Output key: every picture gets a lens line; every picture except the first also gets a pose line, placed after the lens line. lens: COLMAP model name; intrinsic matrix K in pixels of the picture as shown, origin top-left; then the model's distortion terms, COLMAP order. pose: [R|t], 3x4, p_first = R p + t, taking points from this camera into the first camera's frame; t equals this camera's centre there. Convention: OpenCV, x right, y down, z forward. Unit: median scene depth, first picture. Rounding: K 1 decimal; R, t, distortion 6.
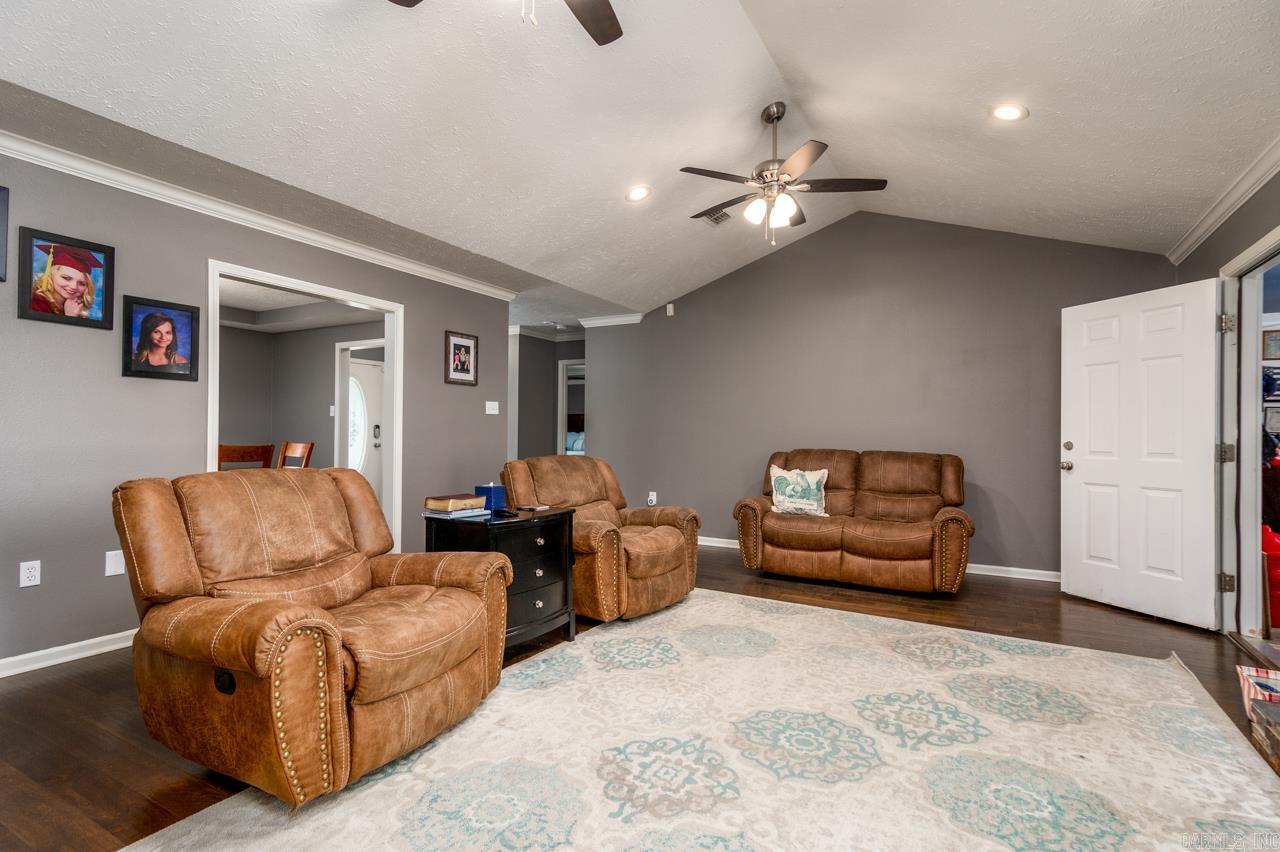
lens RADIAL K [[619.0, 0, 636.8], [0, 619.0, 431.9], [0, 0, 1]] dist [0.019712, -0.000027]
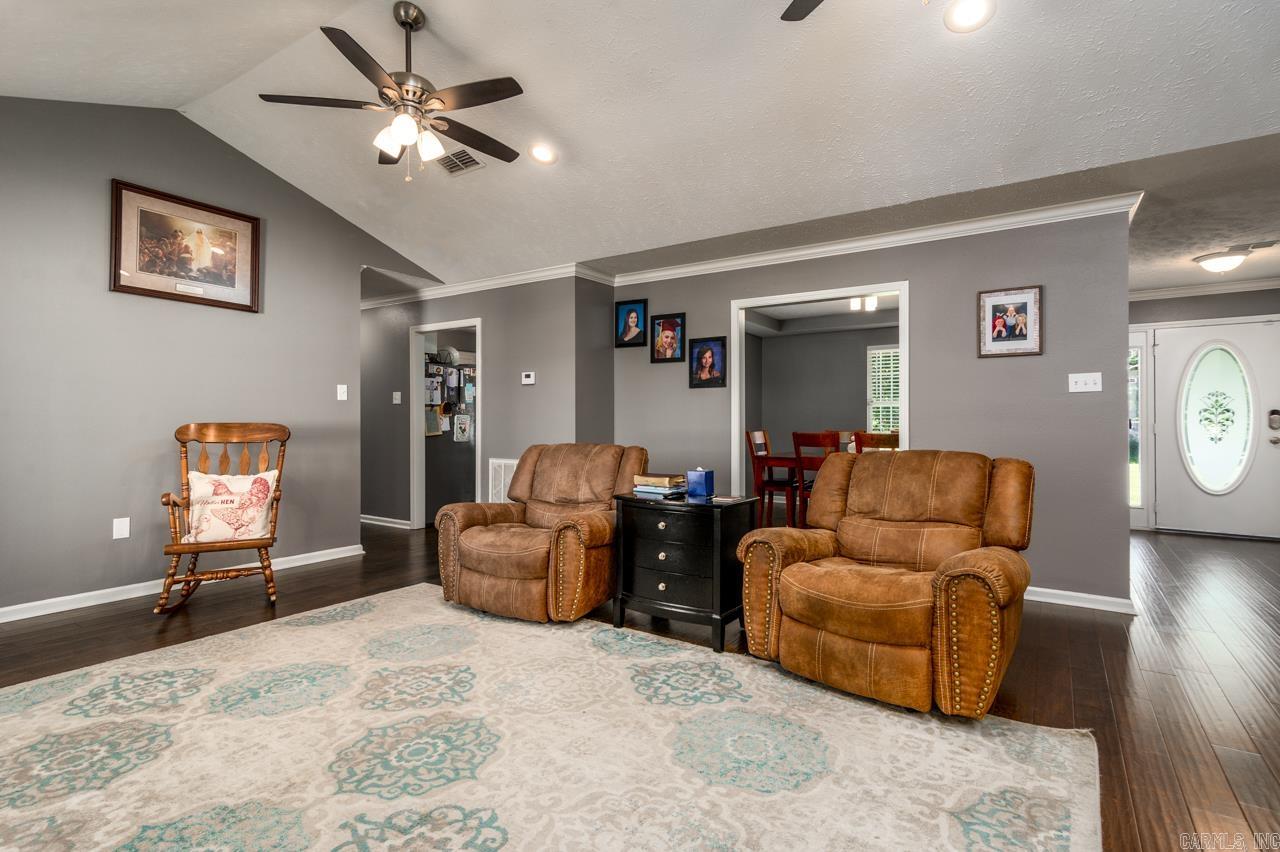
lens RADIAL K [[625.5, 0, 636.3], [0, 625.5, 417.2], [0, 0, 1]] dist [0.019036, 0.000256]
pose [[-0.070806, -0.017818, -0.997331, 0.879078], [0.003887, 0.999828, -0.018139, 0.017279], [0.997483, -0.005161, -0.070724, 1.033321]]
